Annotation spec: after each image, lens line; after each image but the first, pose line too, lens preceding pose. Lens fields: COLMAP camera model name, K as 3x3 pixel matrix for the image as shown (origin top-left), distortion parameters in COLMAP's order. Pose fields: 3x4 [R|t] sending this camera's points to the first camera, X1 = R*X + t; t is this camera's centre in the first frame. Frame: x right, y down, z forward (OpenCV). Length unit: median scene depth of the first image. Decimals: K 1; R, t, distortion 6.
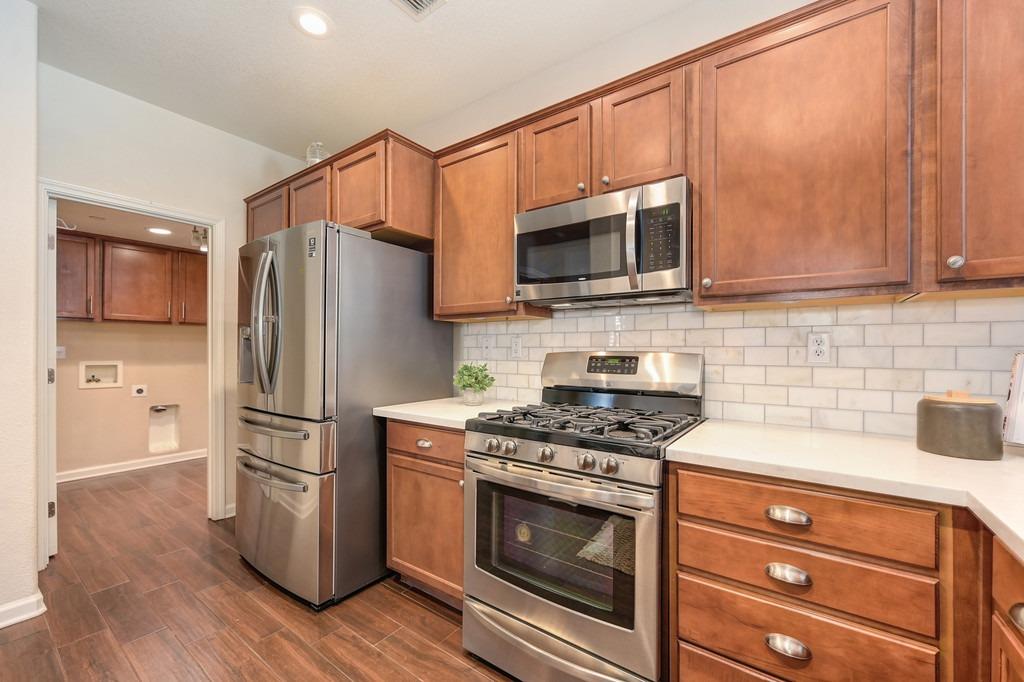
lens RADIAL K [[403.1, 0, 517.7], [0, 403.1, 343.8], [0, 0, 1]] dist [-0.002438, -0.000073]
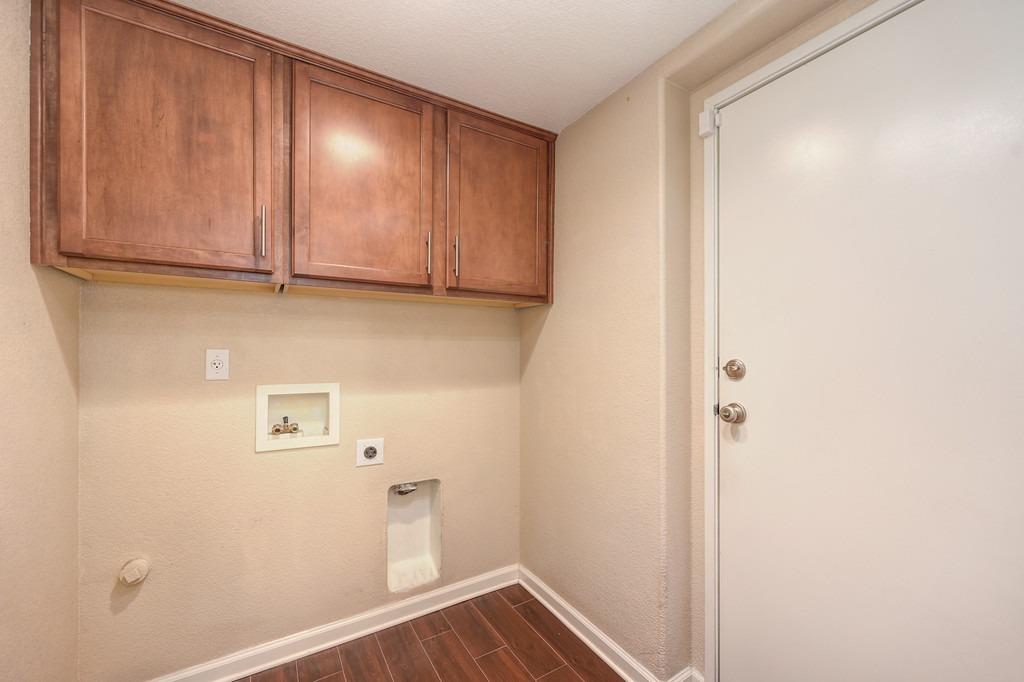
lens RADIAL K [[403.1, 0, 517.7], [0, 403.1, 343.8], [0, 0, 1]] dist [-0.002438, -0.000073]
pose [[0.918587, -0.005775, -0.395176, -0.636665], [0.005191, 0.999983, -0.002547, 0.003018], [0.395184, 0.000288, 0.918602, 0.679563]]
